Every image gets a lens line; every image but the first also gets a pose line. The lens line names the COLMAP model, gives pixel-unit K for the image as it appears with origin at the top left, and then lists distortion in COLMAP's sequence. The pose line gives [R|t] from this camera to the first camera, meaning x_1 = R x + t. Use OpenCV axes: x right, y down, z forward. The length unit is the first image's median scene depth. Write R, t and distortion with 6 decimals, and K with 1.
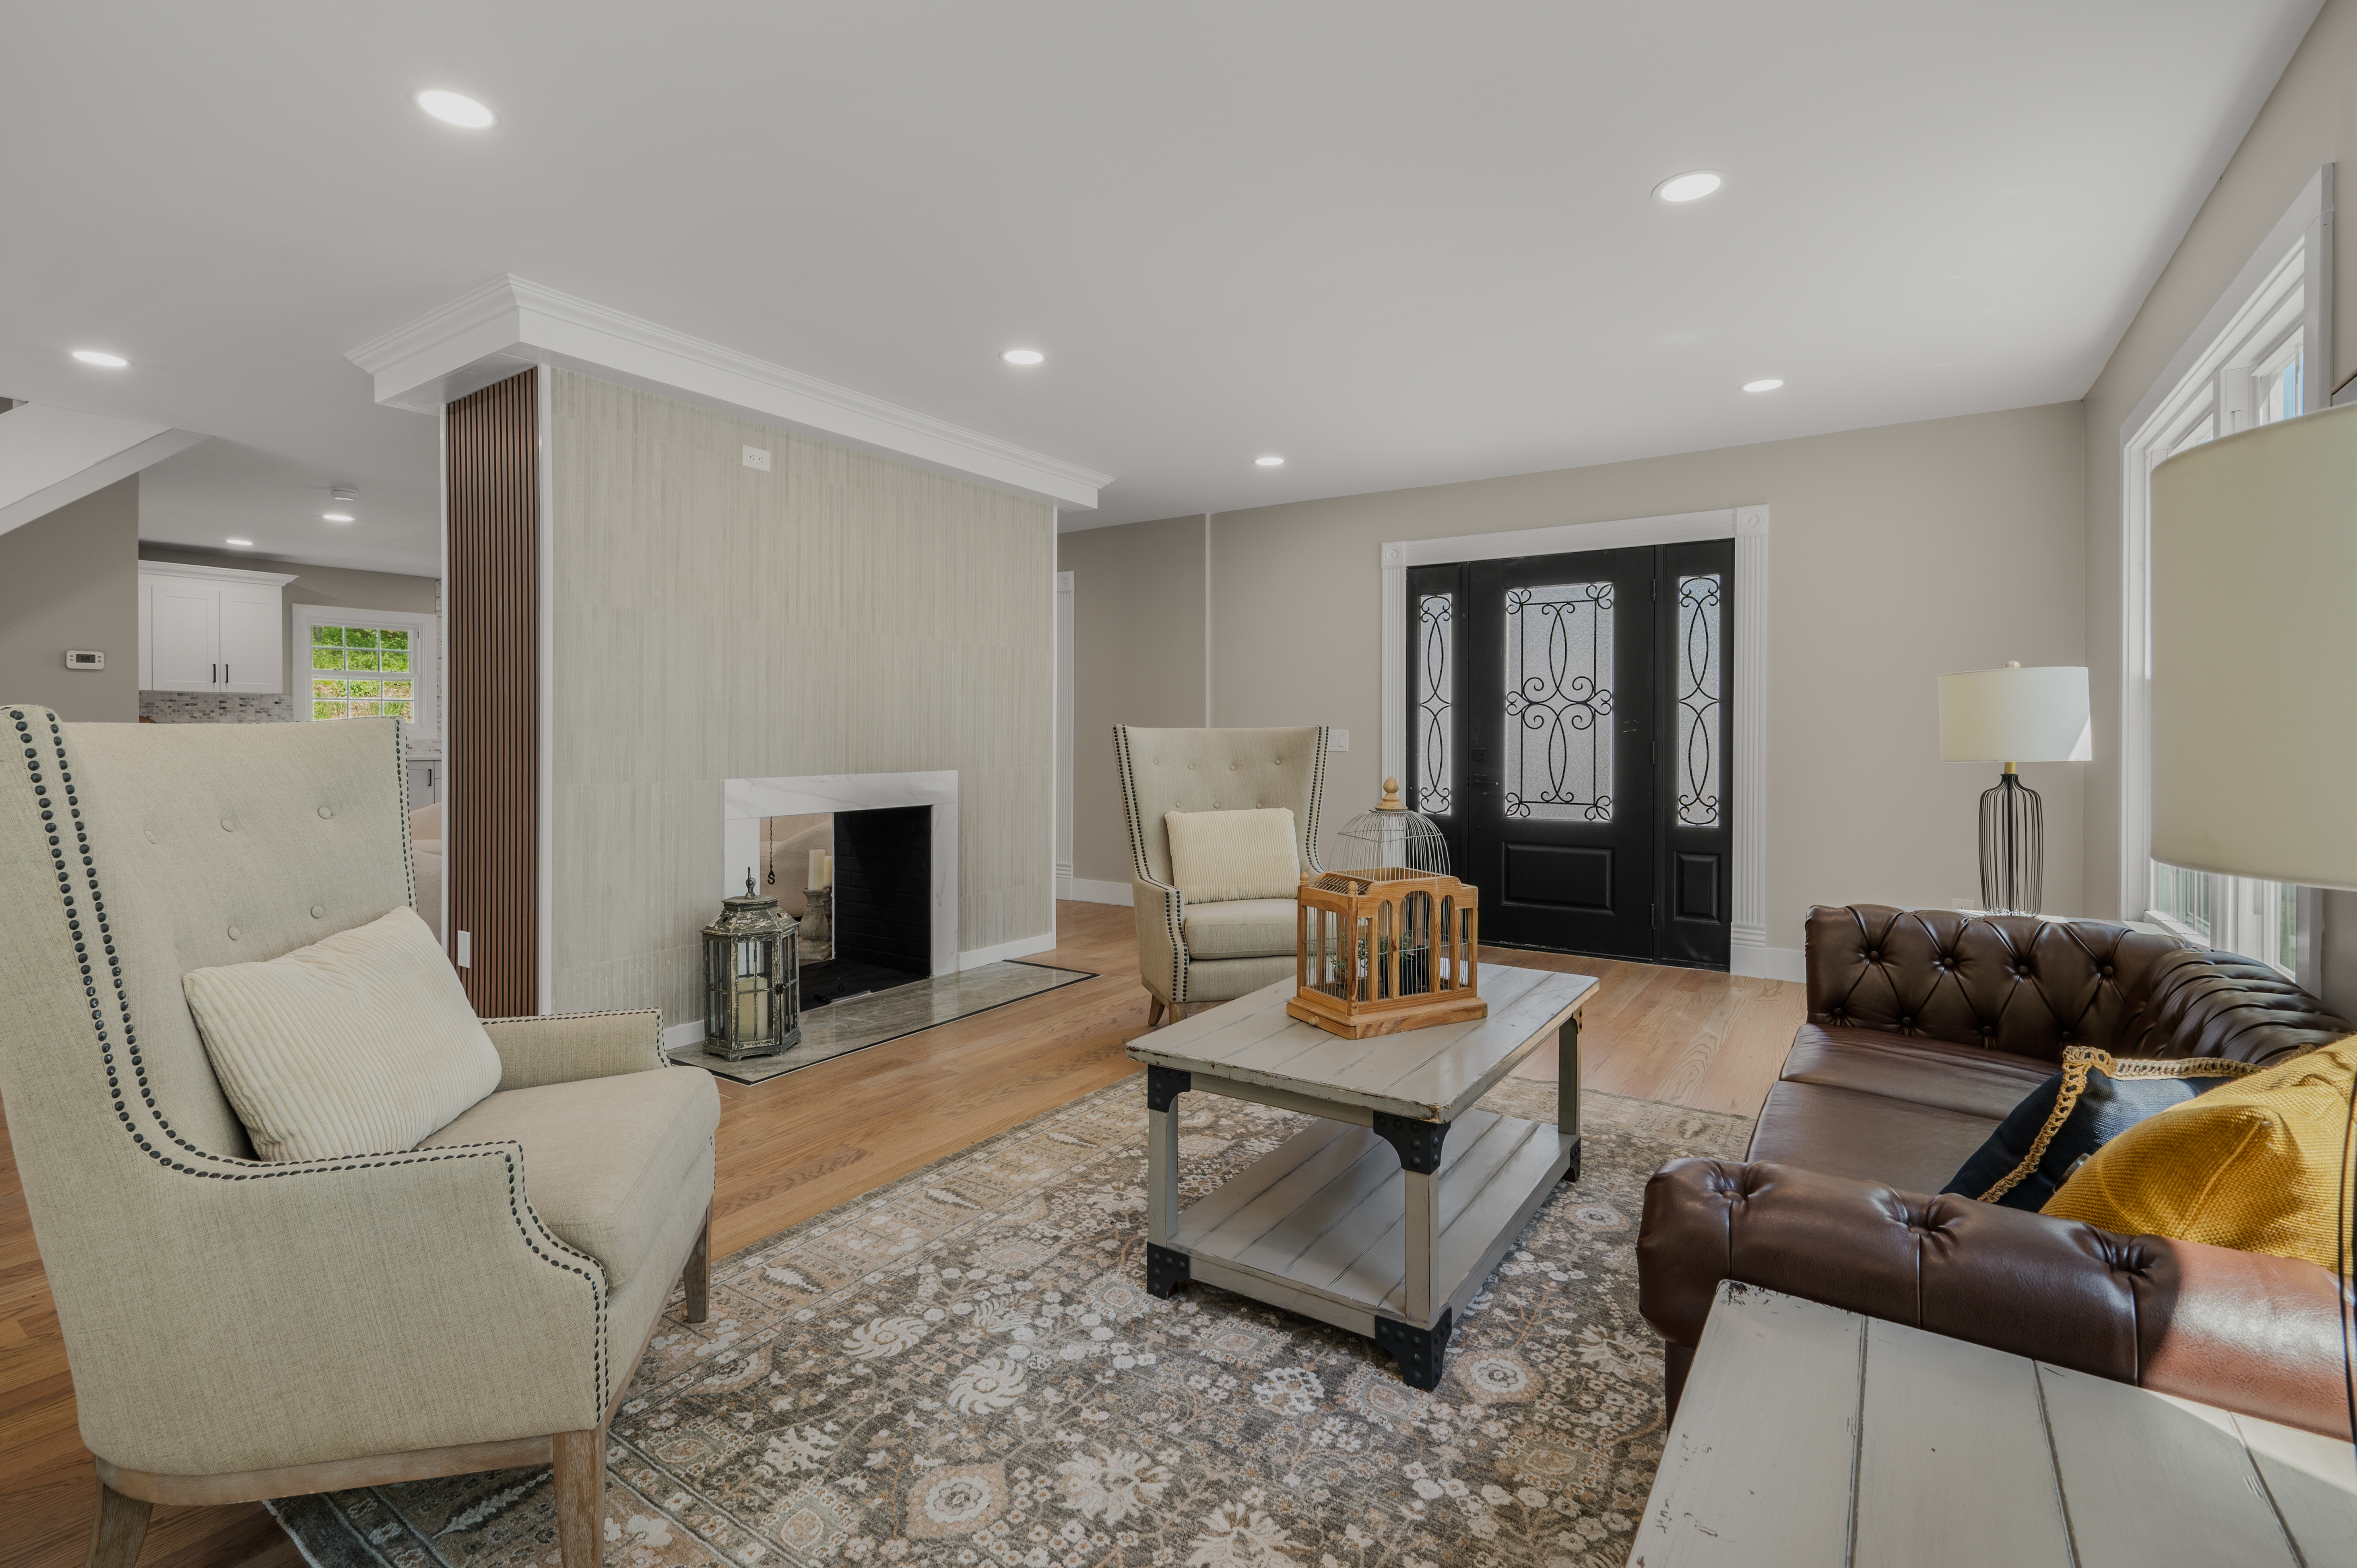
lens RADIAL K [[1080.6, 0, 1168.8], [0, 1080.6, 729.8], [0, 0, 1]] dist [0.000105, 0.000156]
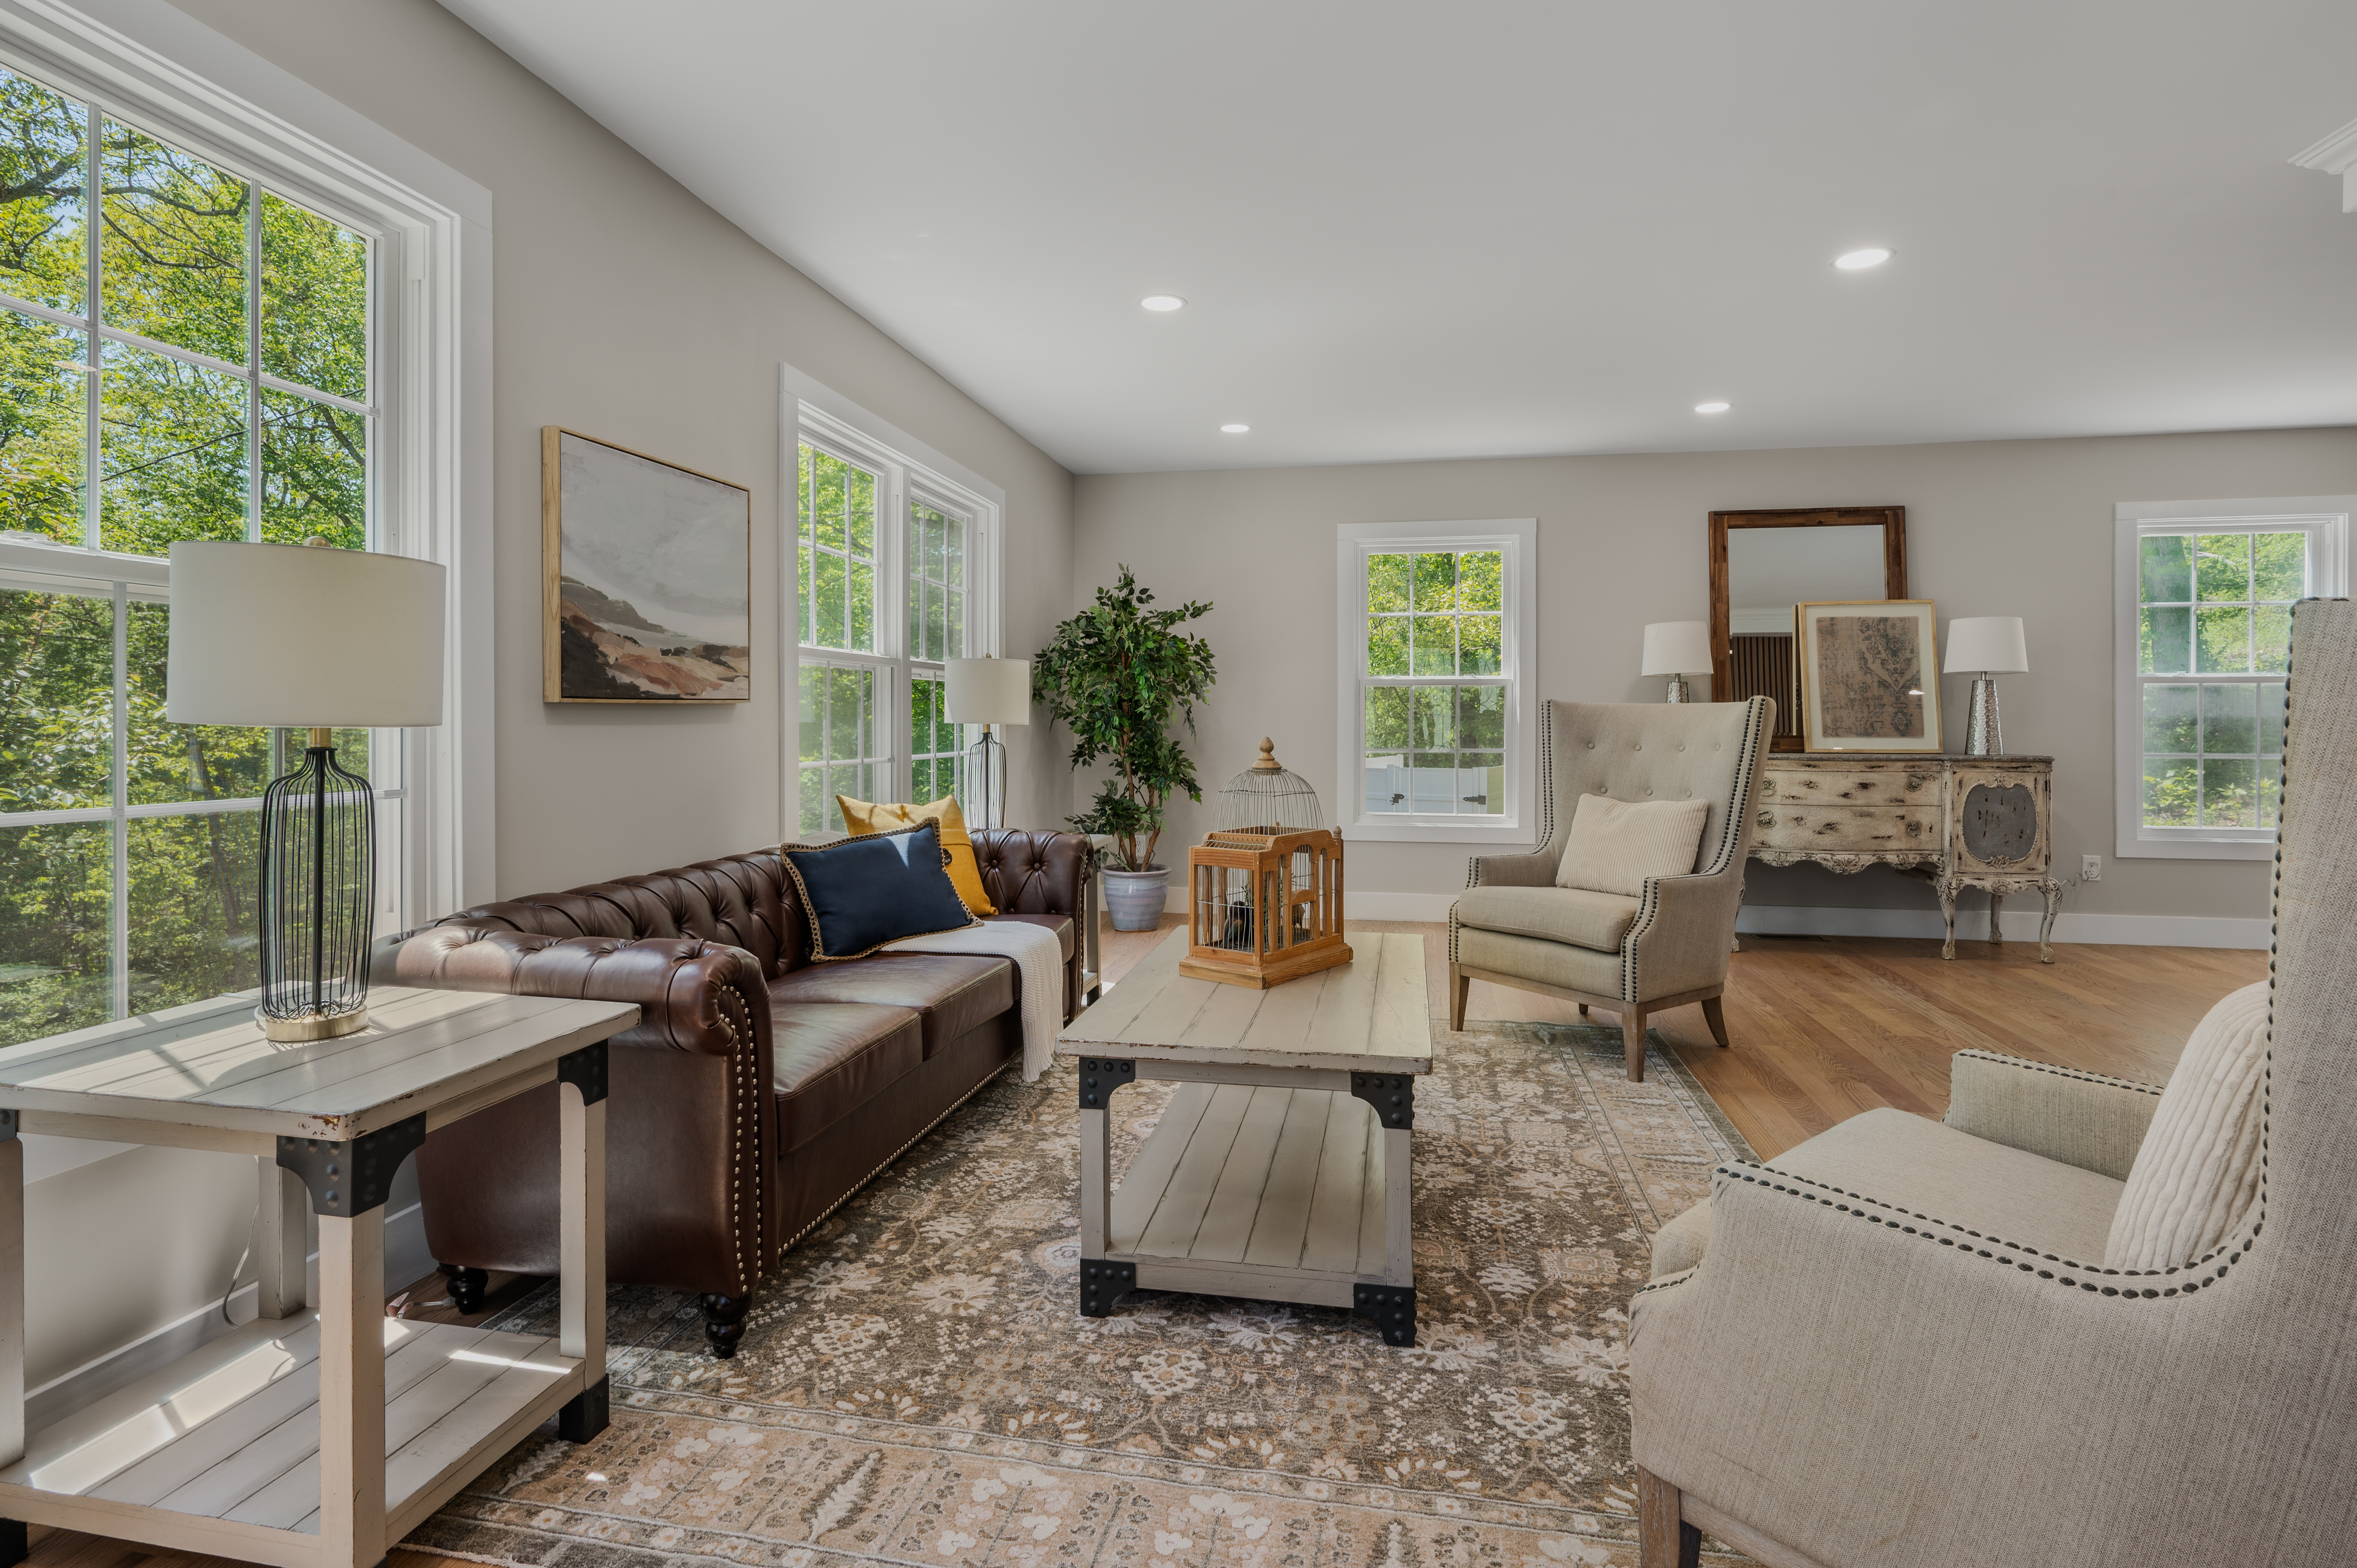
lens RADIAL K [[1153.6, 0, 1178.8], [0, 1153.6, 724.7], [0, 0, 1]] dist [-0.000337, -0.000037]
pose [[-0.923407, -0.004308, -0.383797, 0.712137], [-0.003863, 0.999991, -0.001929, 0.033086], [0.383802, -0.000299, -0.923415, 2.002501]]
